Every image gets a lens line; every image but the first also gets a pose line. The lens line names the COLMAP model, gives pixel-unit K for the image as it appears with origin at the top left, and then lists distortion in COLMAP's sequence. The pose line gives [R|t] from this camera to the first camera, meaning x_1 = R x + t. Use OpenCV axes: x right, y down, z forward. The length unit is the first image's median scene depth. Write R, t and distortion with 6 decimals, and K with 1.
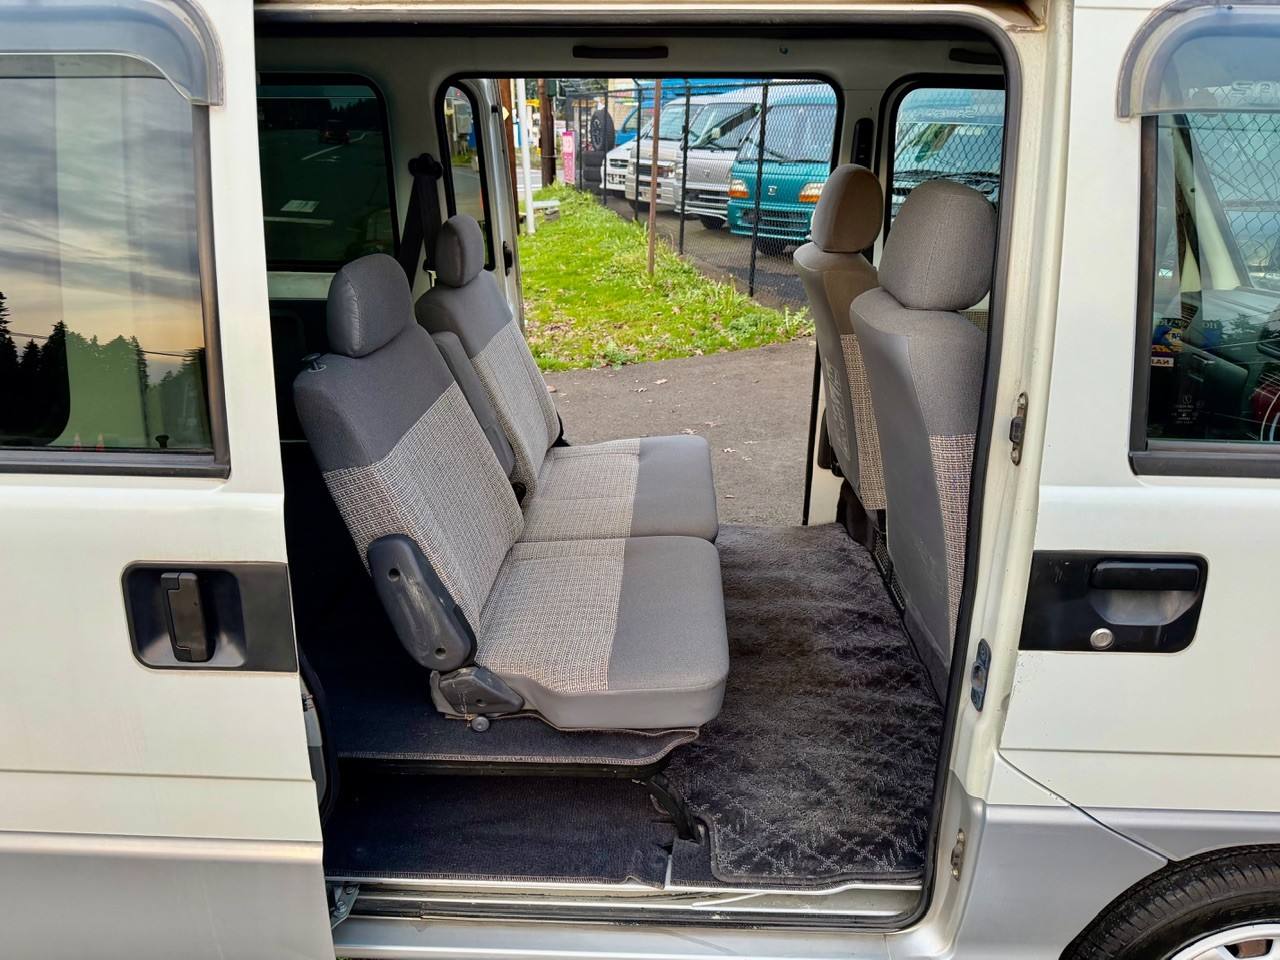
lens RADIAL K [[893.8, 0, 640.0], [0, 893.8, 480.0], [0, 0, 1]] dist [0.136351, -0.186203]
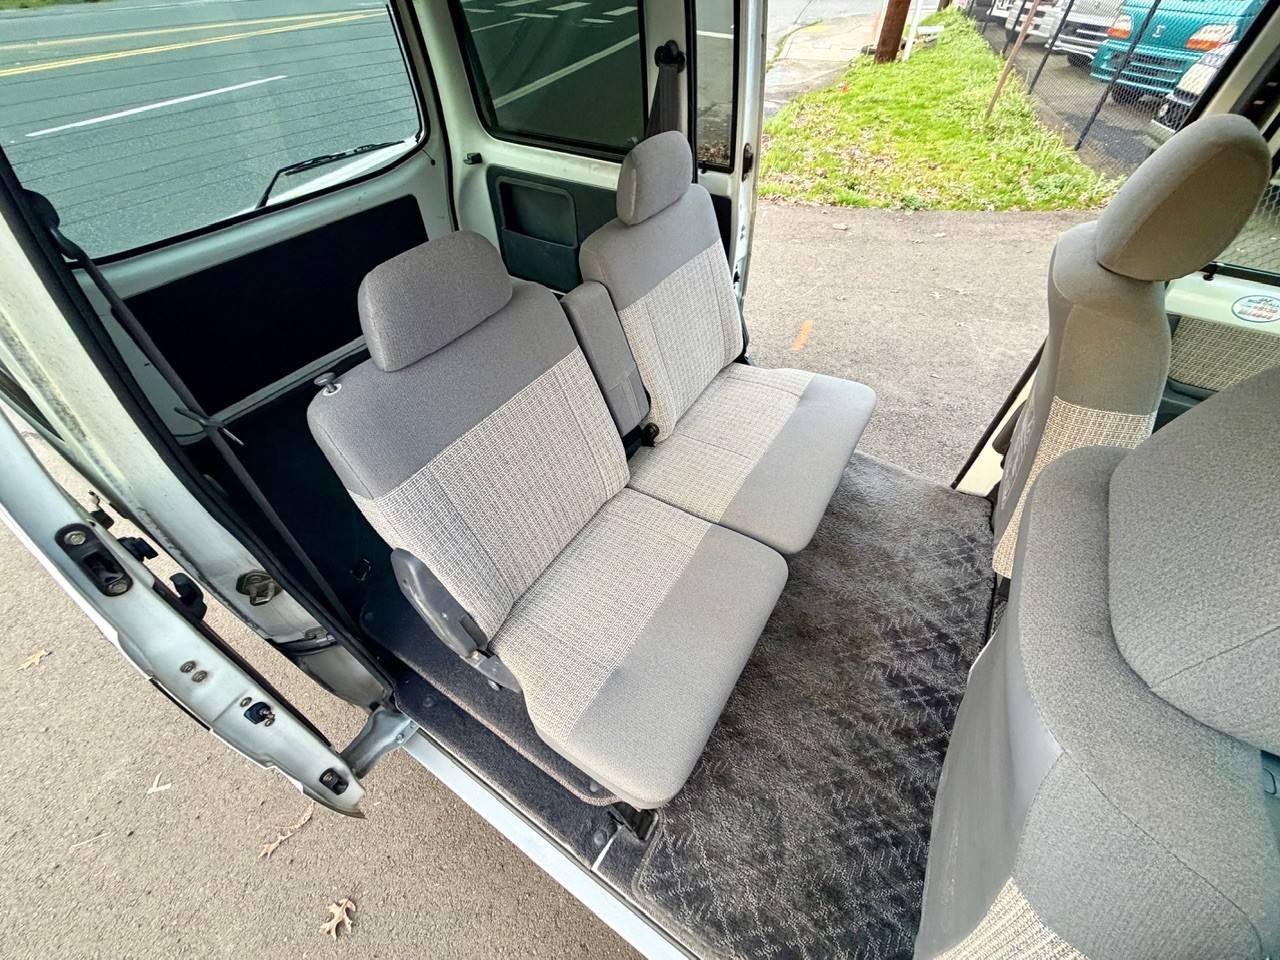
lens RADIAL K [[510.0, 0, 637.8], [0, 510.0, 473.5], [0, 0, 1]] dist [-0.000520, 0.000238]
pose [[0.865135, 0.354851, -0.354433, 0.123507], [-0.171623, 0.873485, 0.455598, -0.302202], [0.471261, -0.333325, 0.816583, 0.603890]]
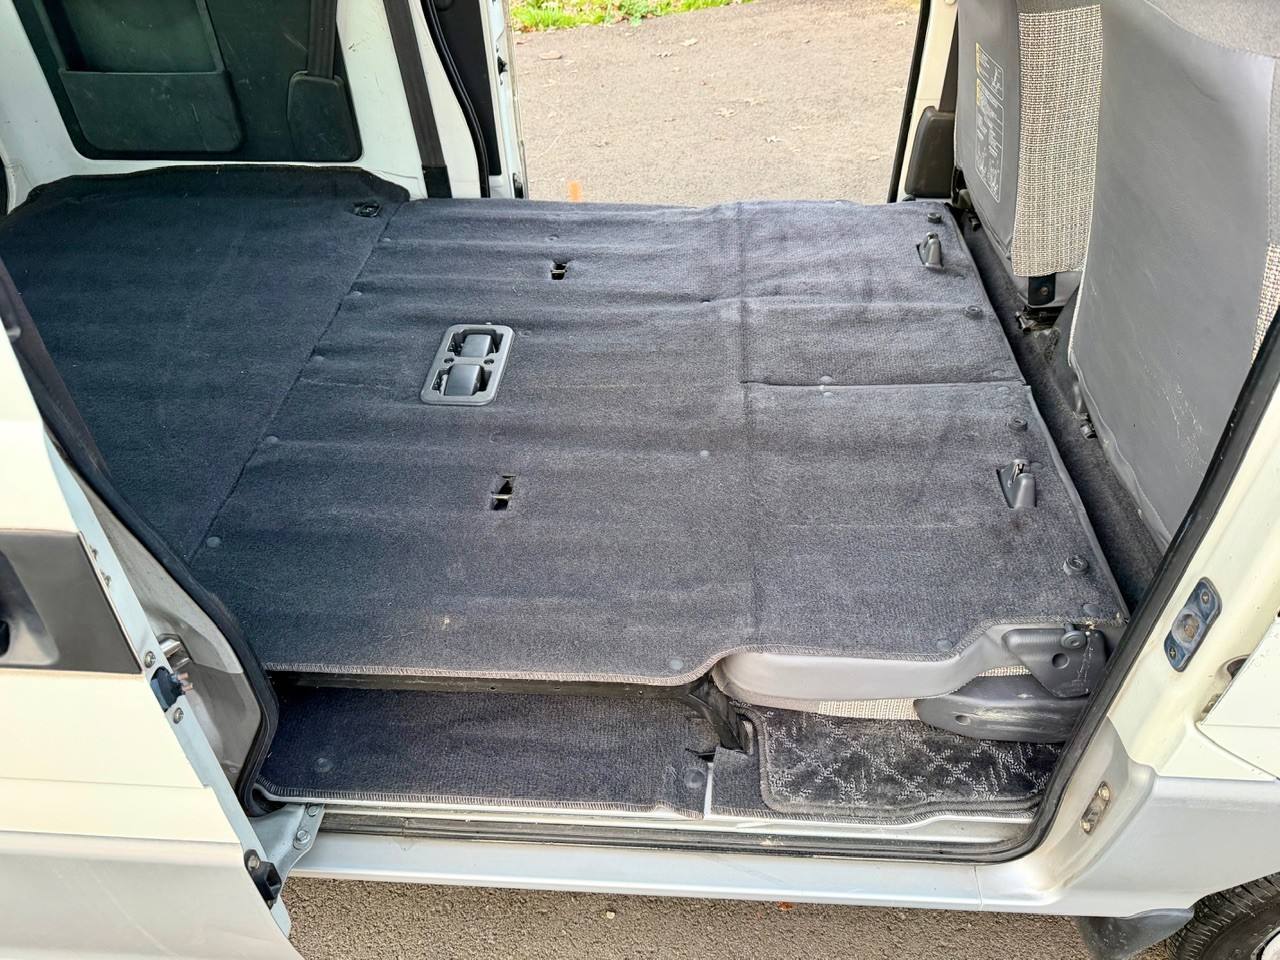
lens RADIAL K [[893.8, 0, 640.0], [0, 893.8, 480.0], [0, 0, 1]] dist [0.136351, -0.186203]
pose [[0.999770, 0.002947, -0.021259, -0.011379], [0.004581, 0.938403, 0.345514, -0.097052], [0.020968, -0.345531, 0.938173, 0.328088]]
